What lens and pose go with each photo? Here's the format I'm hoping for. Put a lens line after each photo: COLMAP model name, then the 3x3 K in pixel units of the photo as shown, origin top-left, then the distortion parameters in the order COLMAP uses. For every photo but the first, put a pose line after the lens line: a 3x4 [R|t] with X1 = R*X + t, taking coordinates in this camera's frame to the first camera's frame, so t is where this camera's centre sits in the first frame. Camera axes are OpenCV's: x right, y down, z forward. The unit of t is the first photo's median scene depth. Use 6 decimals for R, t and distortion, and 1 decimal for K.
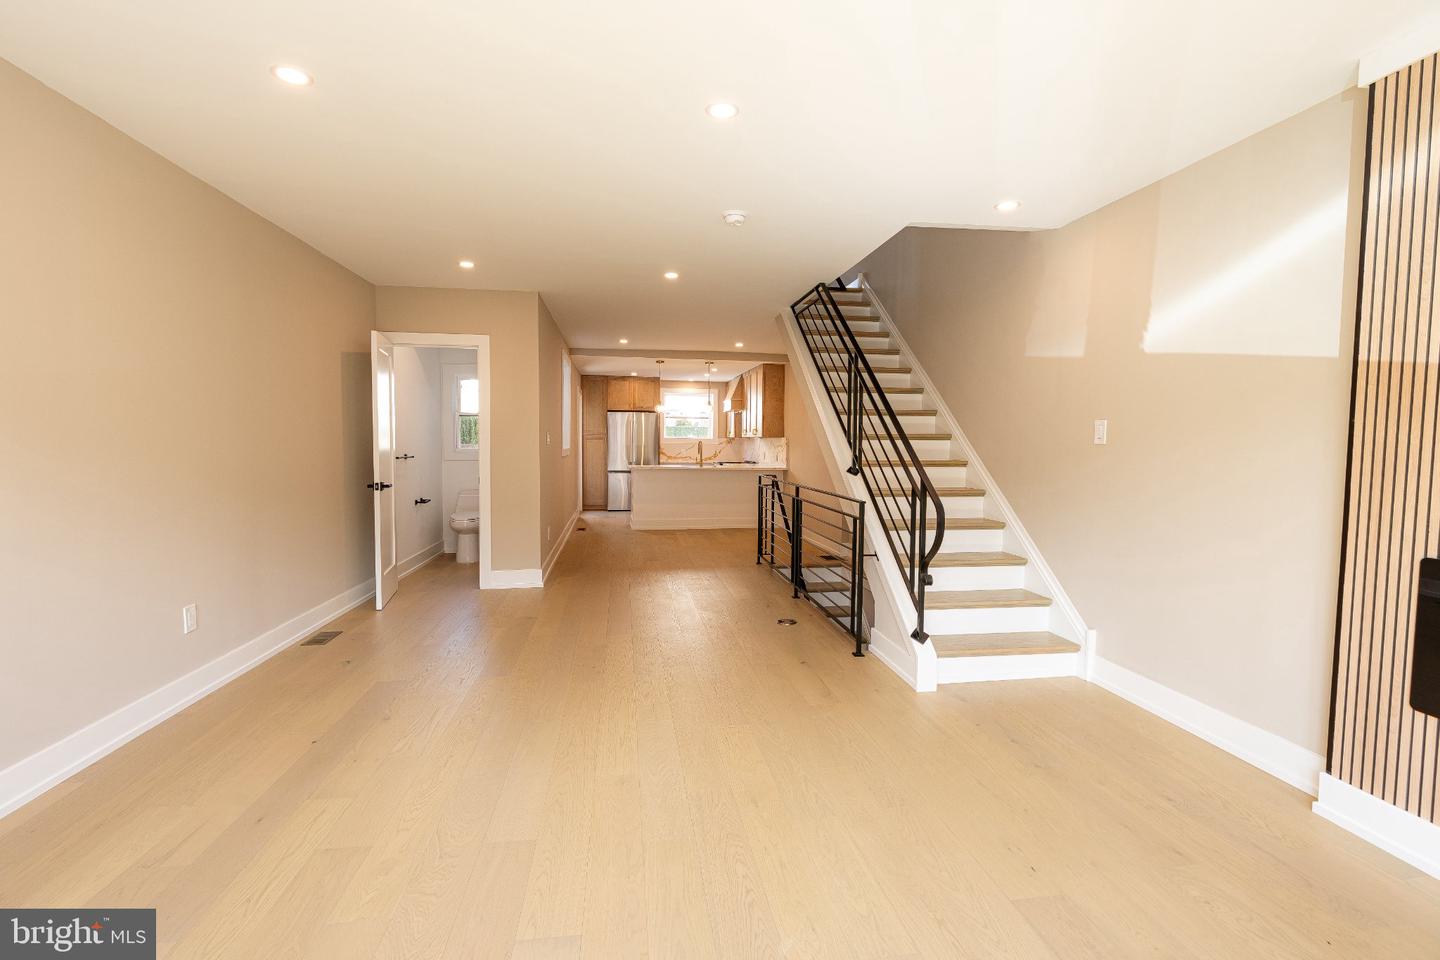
lens RADIAL K [[657.7, 0, 711.6], [0, 657.7, 476.5], [0, 0, 1]] dist [-0.001991, 0.003552]
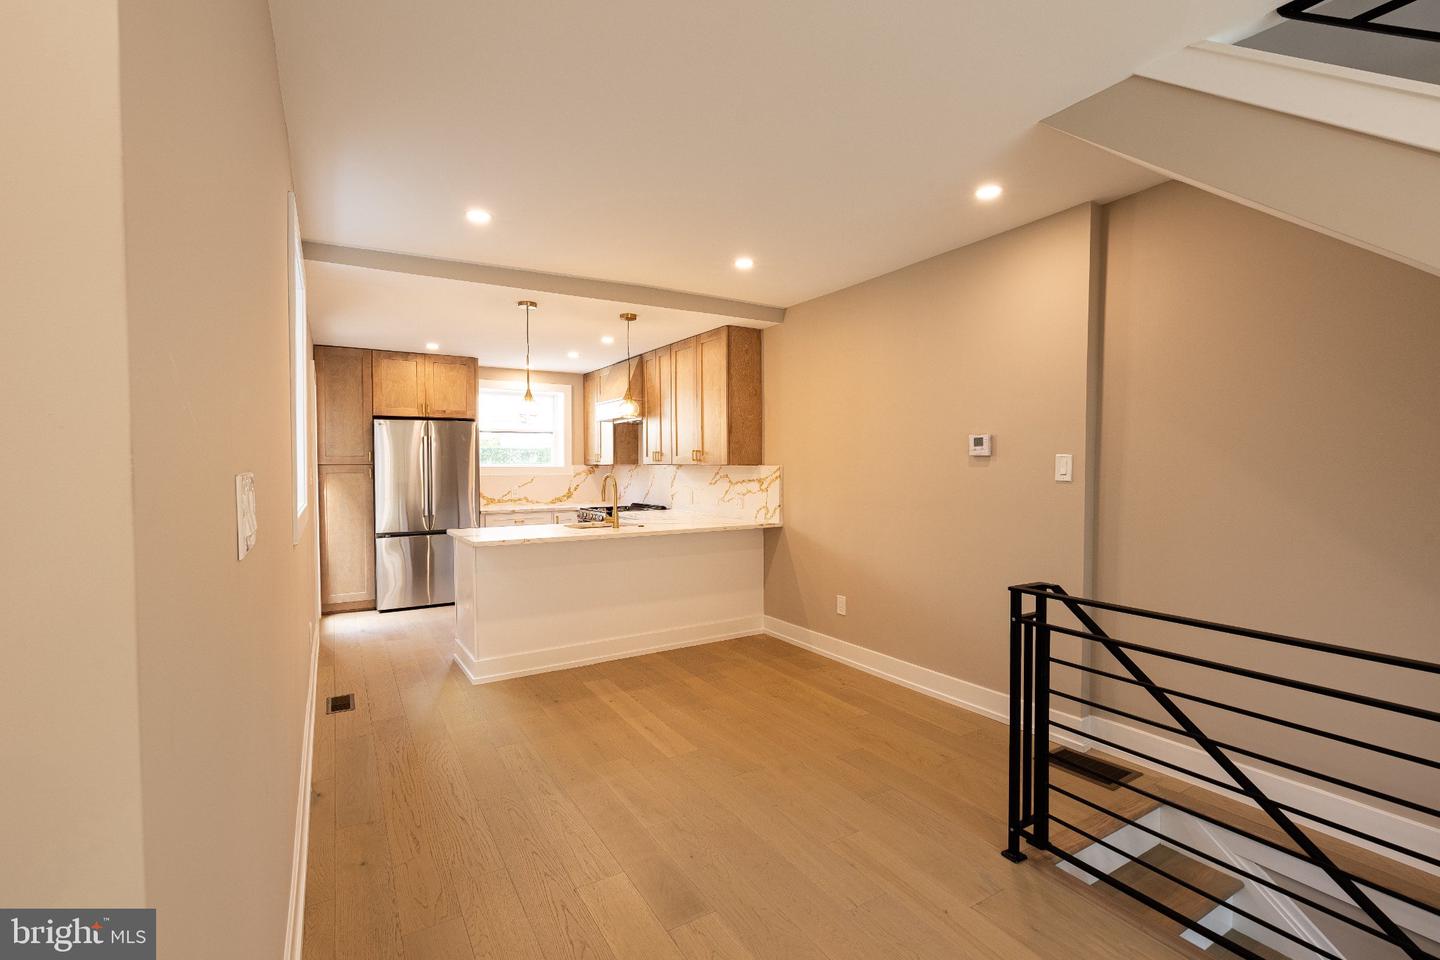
lens RADIAL K [[657.7, 0, 712.0], [0, 657.7, 470.7], [0, 0, 1]] dist [-0.001991, 0.003552]
pose [[0.925695, -0.020664, 0.377705, -0.300862], [0.036033, 0.998783, -0.033671, -0.086674], [-0.376550, 0.044779, 0.925314, 1.185262]]
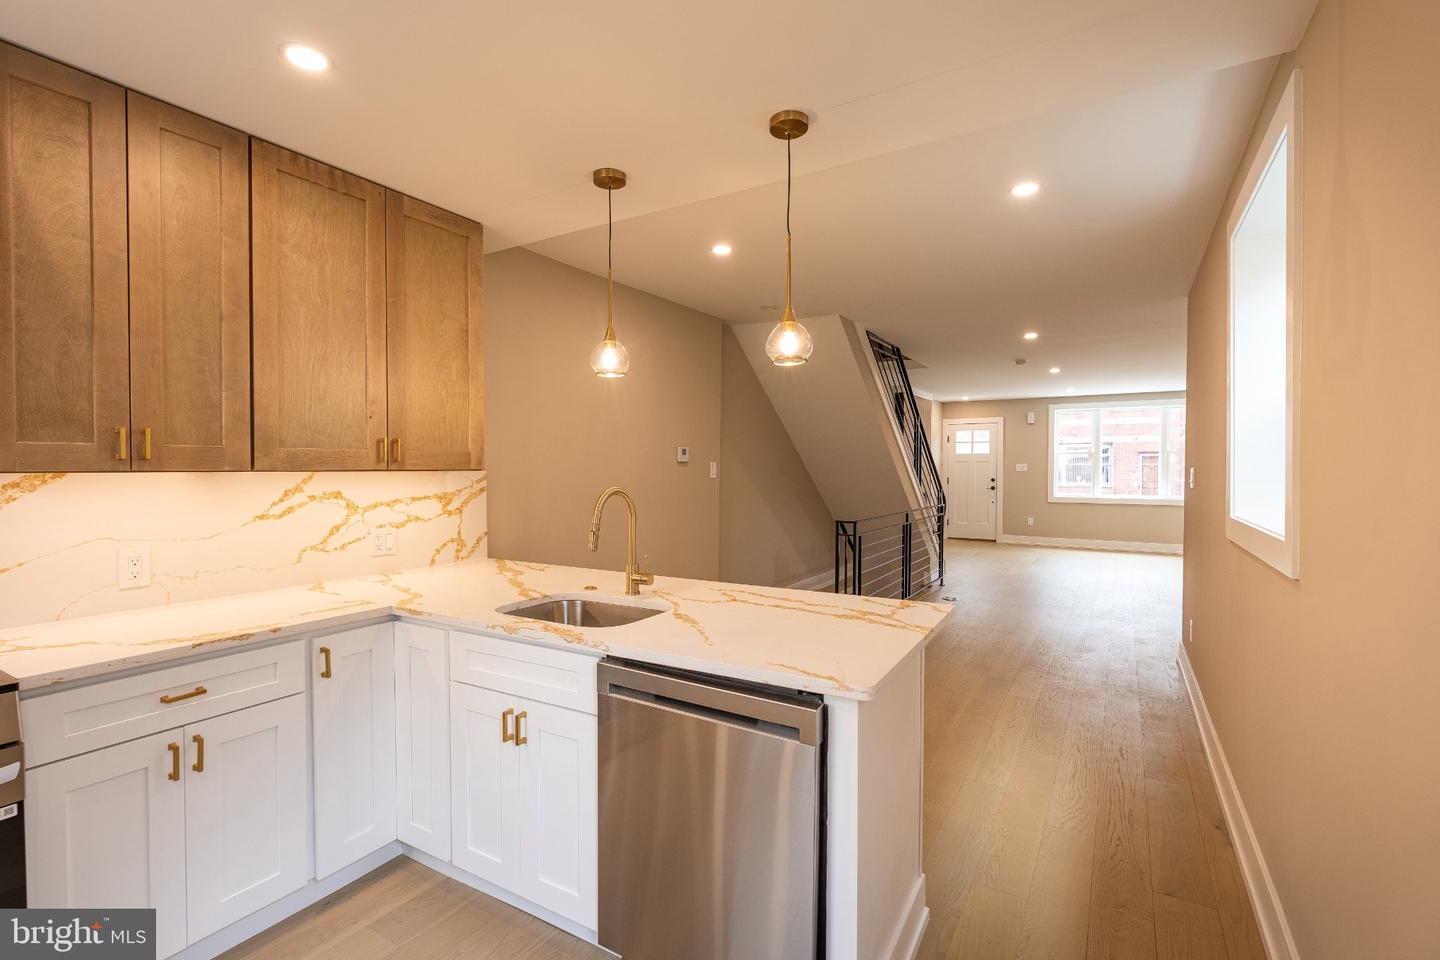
lens RADIAL K [[657.7, 0, 718.1], [0, 657.7, 478.0], [0, 0, 1]] dist [-0.001991, 0.003552]
pose [[-0.773775, -0.019882, 0.633148, -0.438757], [0.028085, 0.997448, 0.065644, -0.164830], [-0.632837, 0.068576, -0.771242, 2.635000]]
